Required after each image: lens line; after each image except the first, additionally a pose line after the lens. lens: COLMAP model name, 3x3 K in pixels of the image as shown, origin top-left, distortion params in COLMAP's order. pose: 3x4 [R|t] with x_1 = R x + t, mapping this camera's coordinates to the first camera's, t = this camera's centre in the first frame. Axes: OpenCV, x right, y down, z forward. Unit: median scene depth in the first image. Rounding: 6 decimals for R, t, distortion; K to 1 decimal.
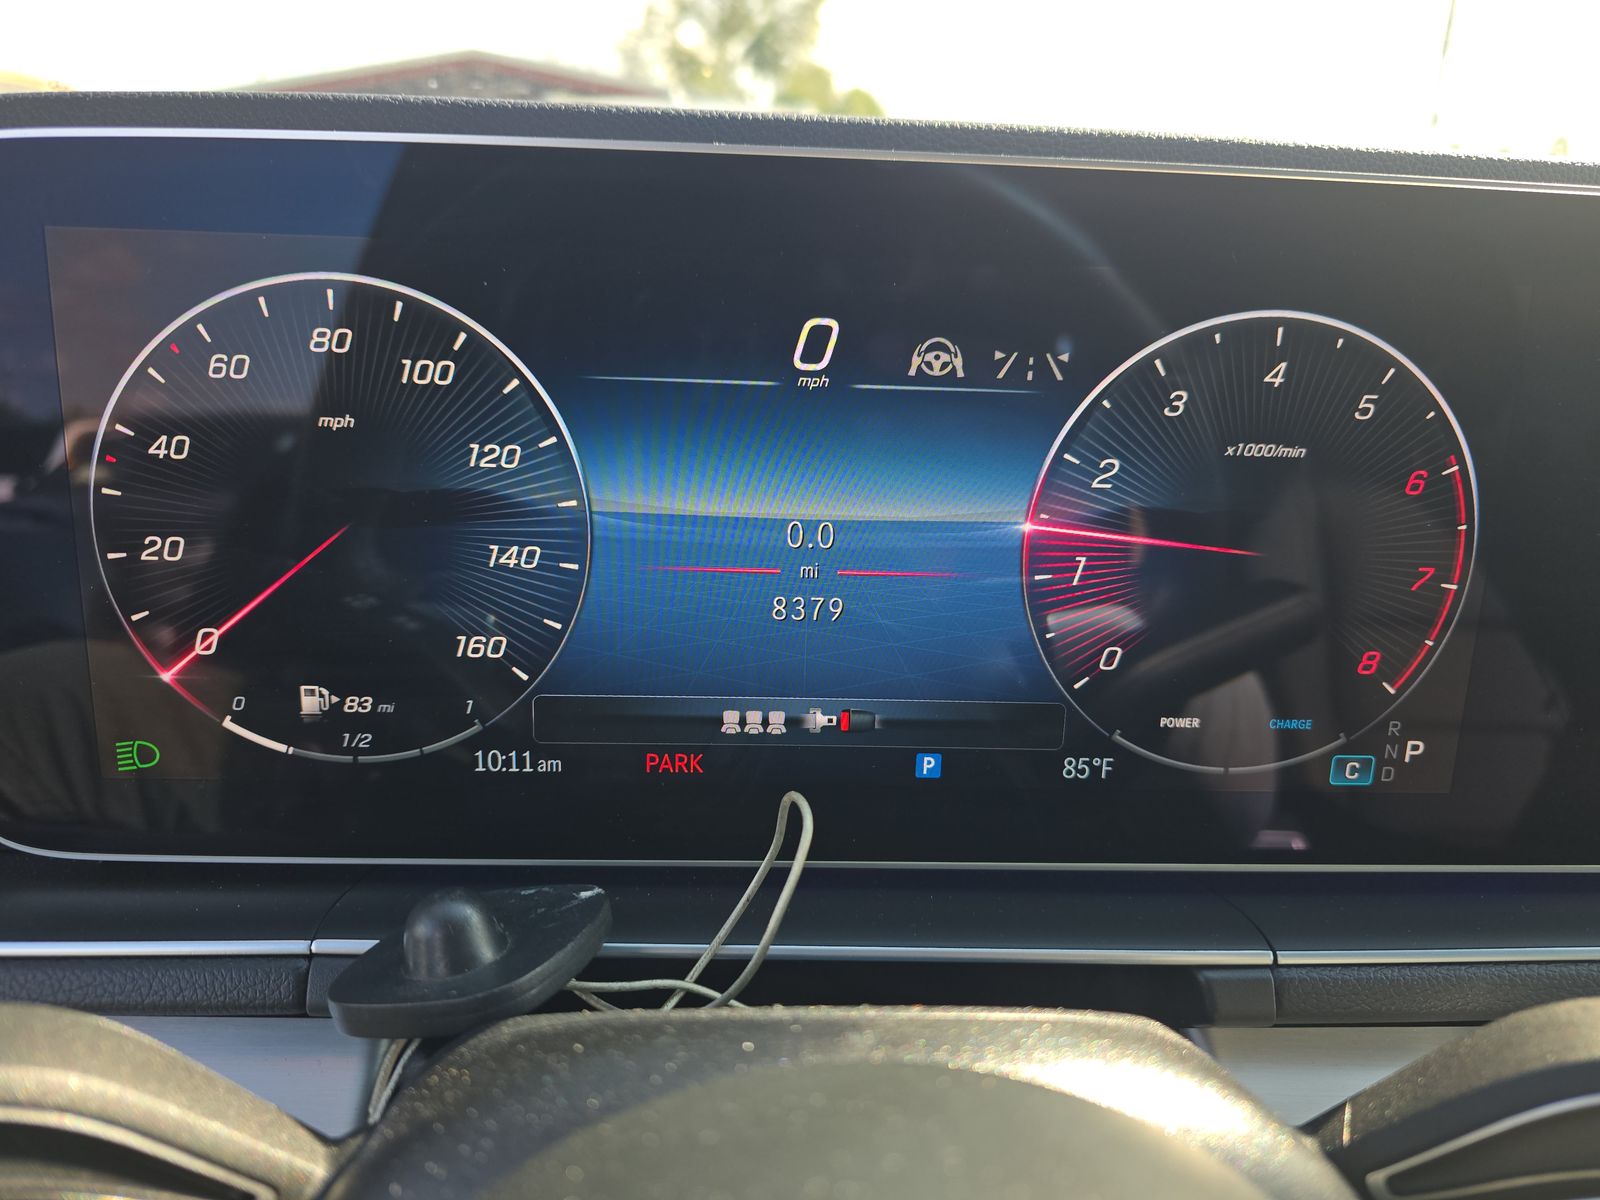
lens RADIAL K [[1077.2, 0, 798.9], [0, 1077.2, 594.4], [0, 0, 1]] dist [-0.004585, -0.004240]
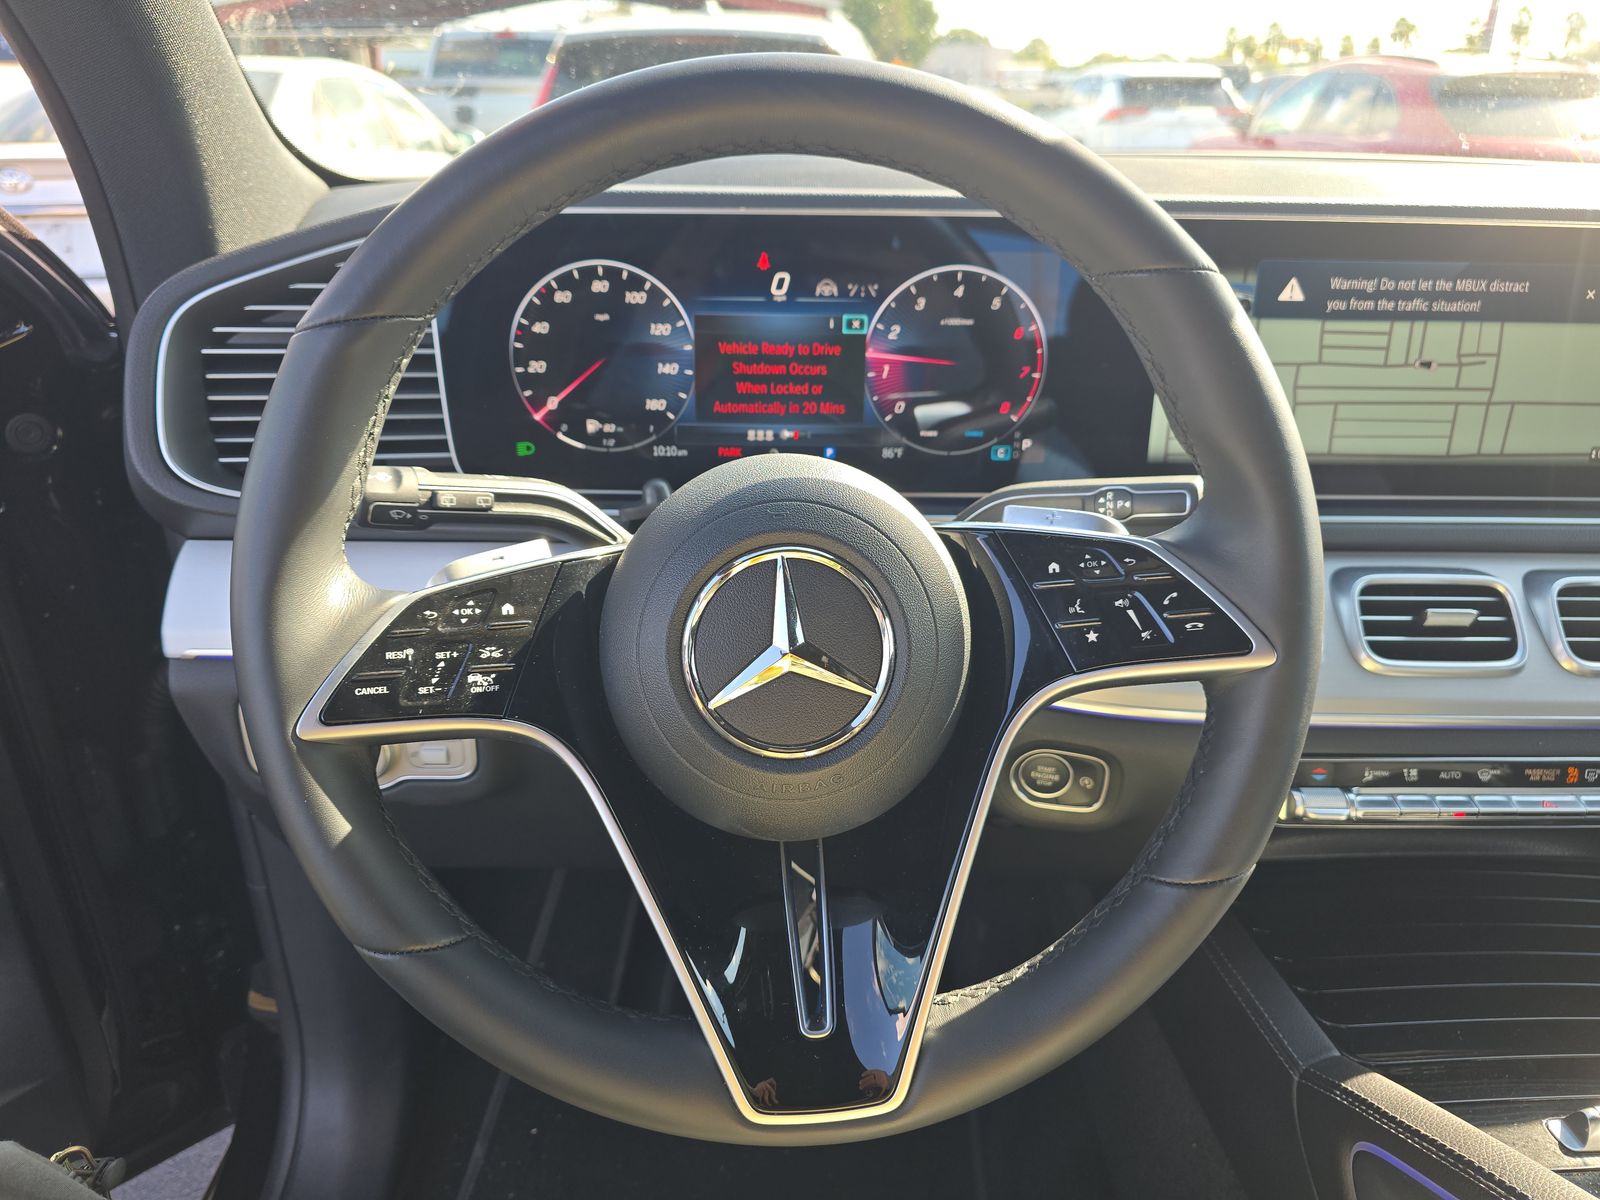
lens RADIAL K [[1053.1, 0, 807.2], [0, 1053.1, 601.6], [0, 0, 1]] dist [0.023643, -0.018662]
pose [[0.999625, -0.012073, -0.024586, 0.131656], [0.014910, 0.992820, 0.118686, 0.227020], [0.022976, -0.119008, 0.992627, -1.604750]]
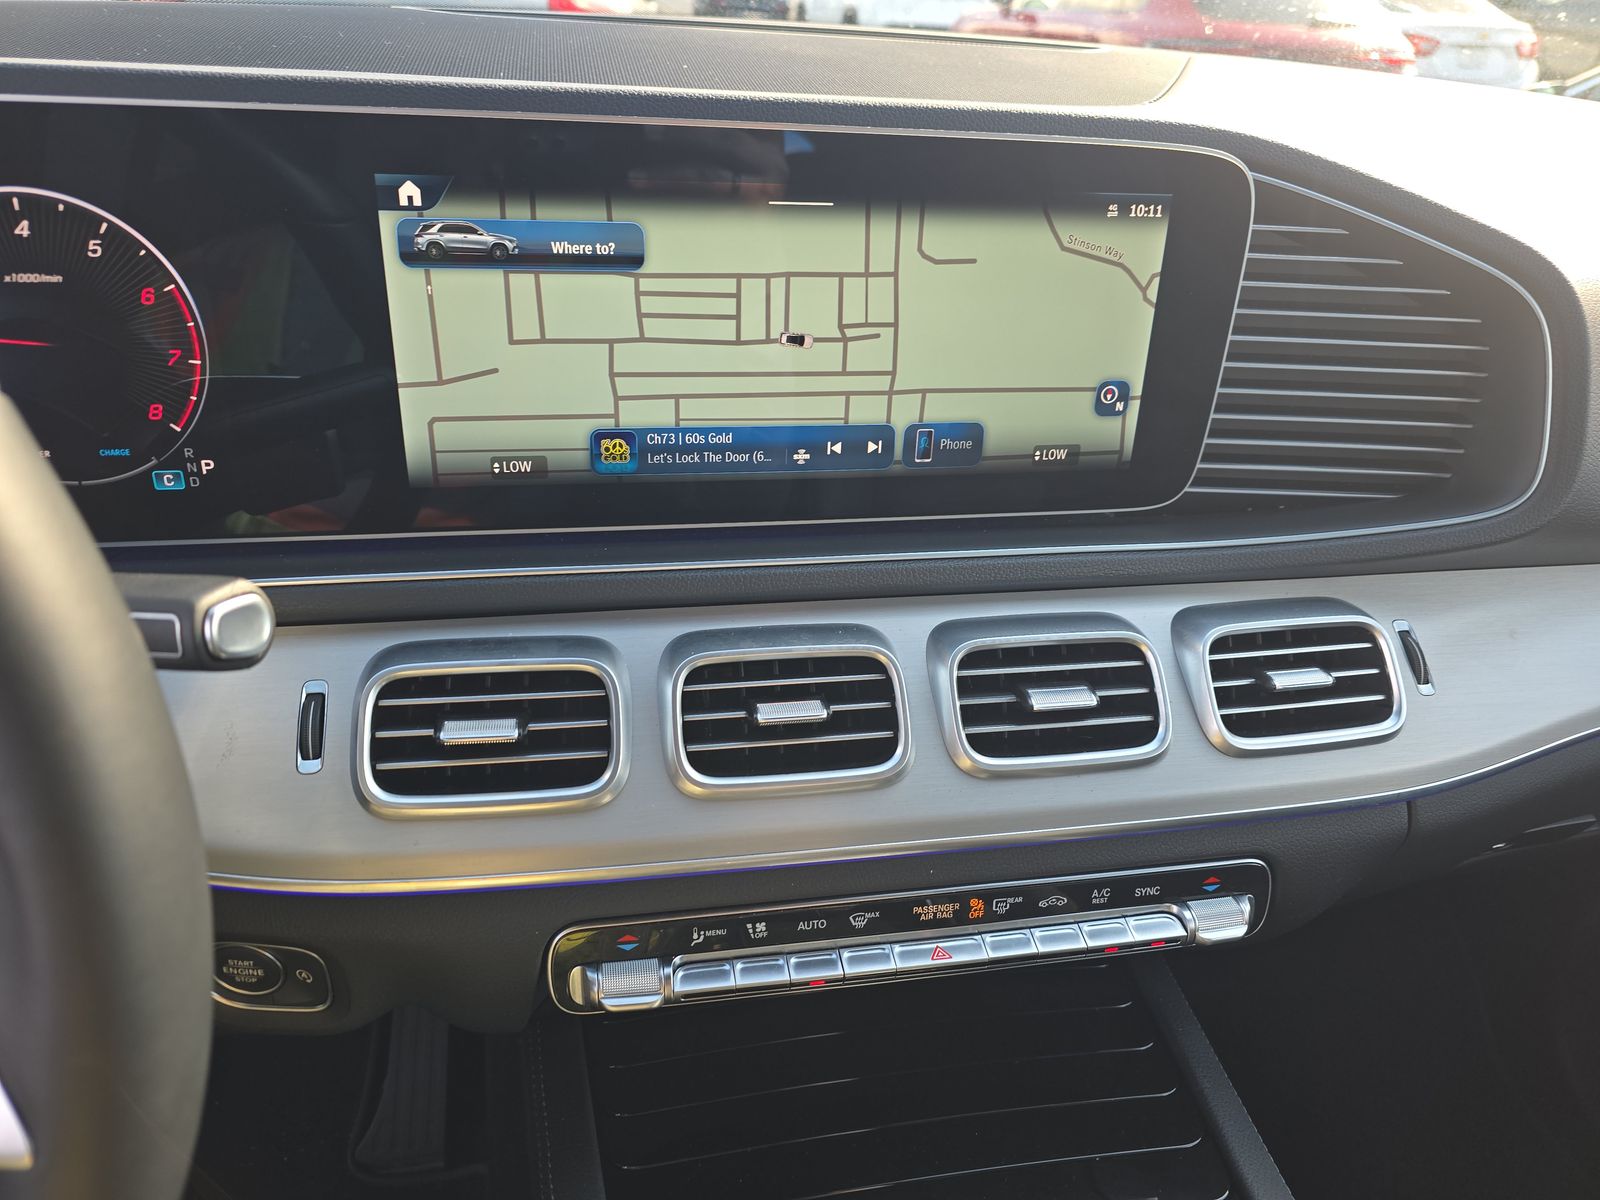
lens RADIAL K [[1077.2, 0, 798.1], [0, 1077.2, 609.3], [0, 0, 1]] dist [-0.004585, -0.004240]
pose [[0.988857, -0.057941, 0.137127, 1.325446], [0.030737, 0.980765, 0.192755, 0.077574], [-0.145658, -0.186392, 0.971618, -0.814190]]
